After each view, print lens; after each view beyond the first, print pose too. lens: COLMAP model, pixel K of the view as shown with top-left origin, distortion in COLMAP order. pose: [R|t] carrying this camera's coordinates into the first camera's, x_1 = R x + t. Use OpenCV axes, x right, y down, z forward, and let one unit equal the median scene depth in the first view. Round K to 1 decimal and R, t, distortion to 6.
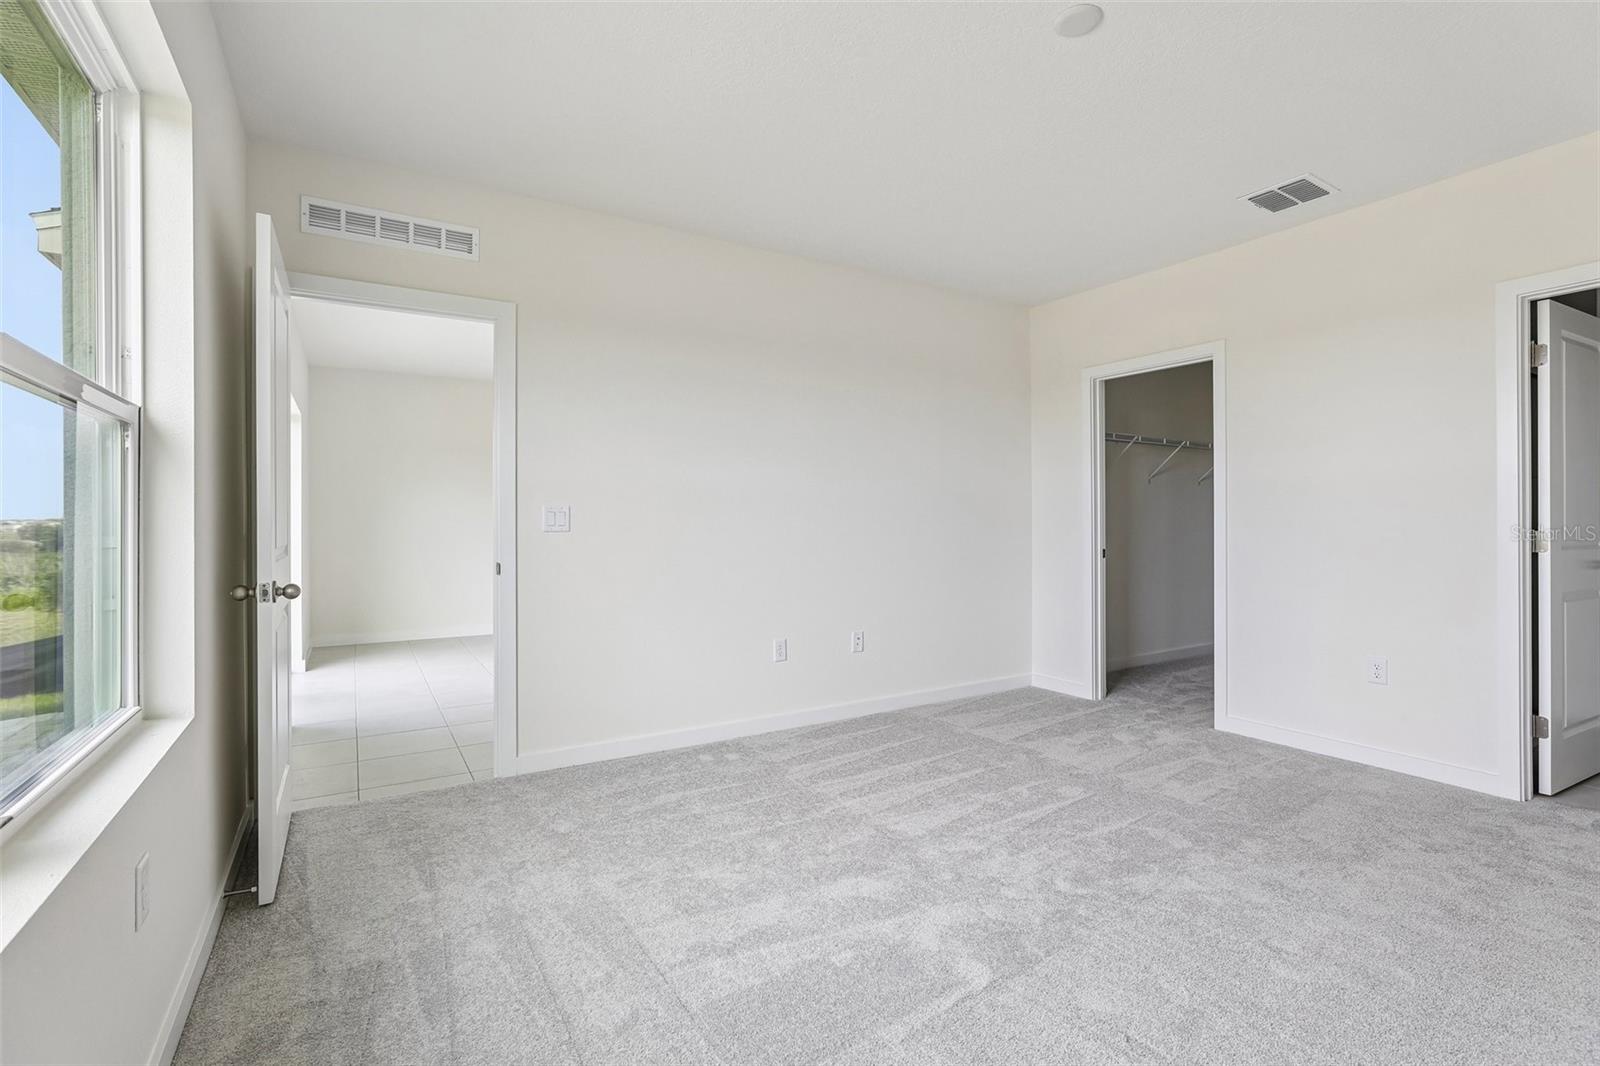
lens RADIAL K [[725.3, 0, 801.9], [0, 725.3, 528.2], [0, 0, 1]] dist [-0.019691, 0.008051]
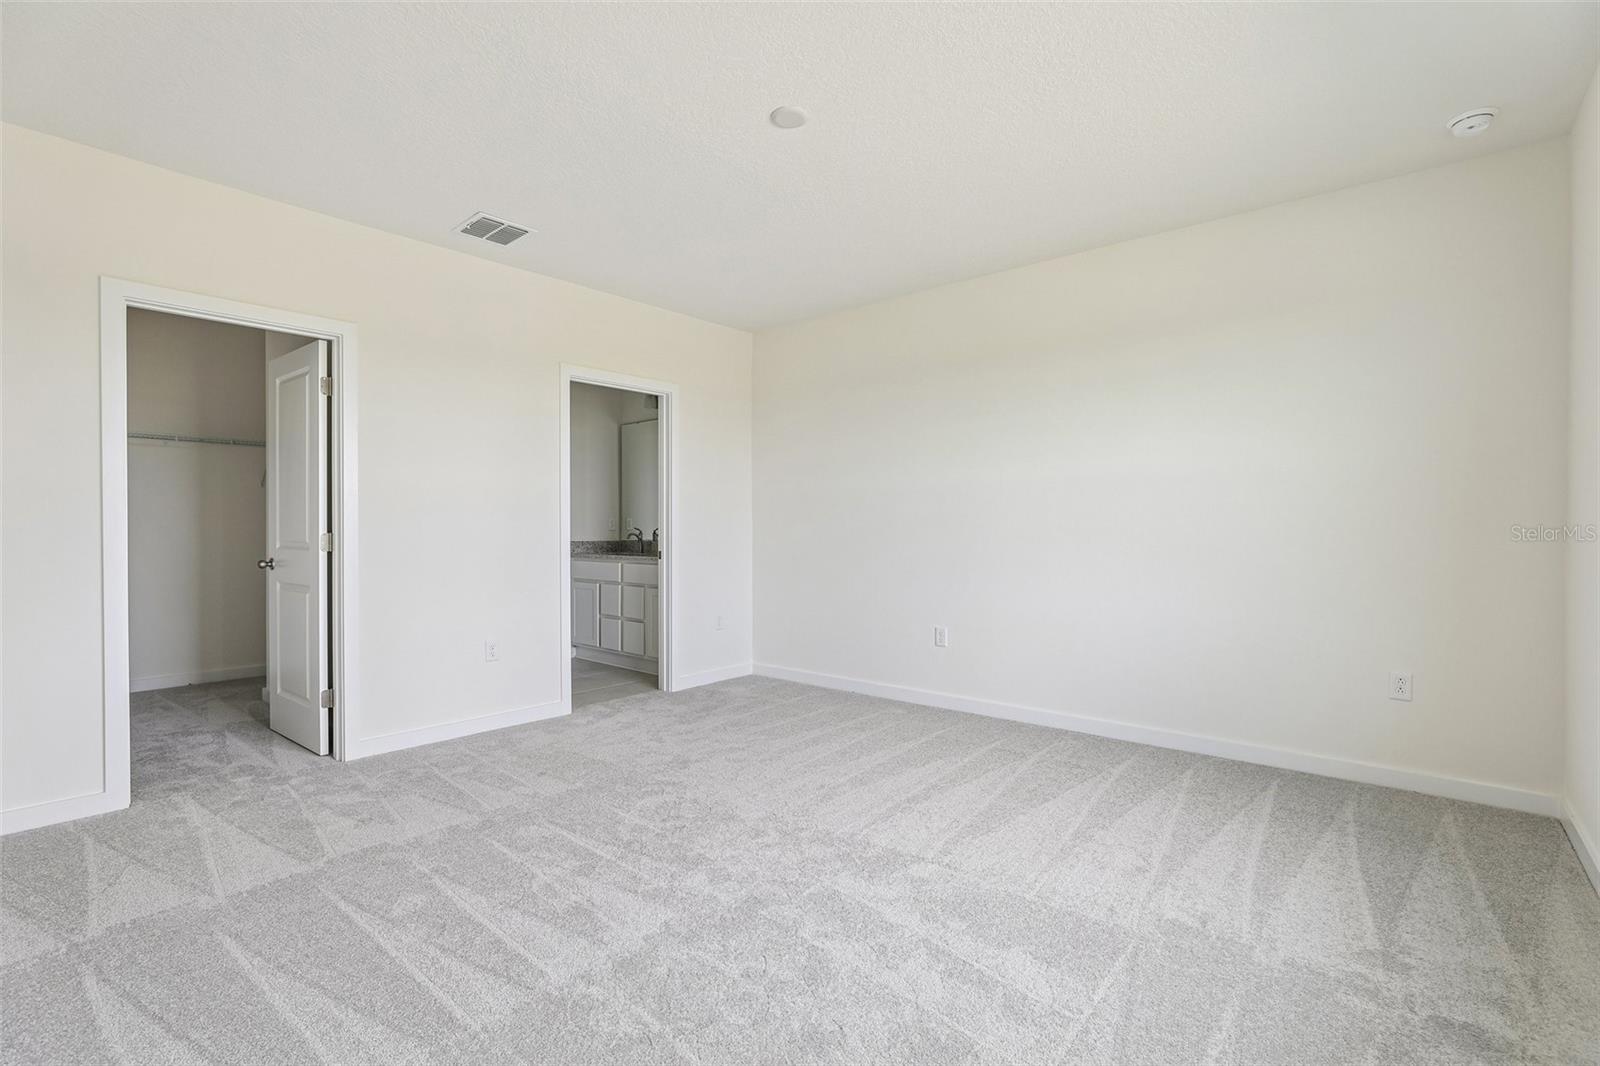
lens RADIAL K [[725.3, 0, 801.9], [0, 725.3, 528.2], [0, 0, 1]] dist [-0.019691, 0.008051]
pose [[-0.298574, 0.004986, 0.954374, -0.561275], [0.006272, 0.999975, -0.003262, 0.001512], [-0.954366, 0.005012, -0.298597, 0.950997]]
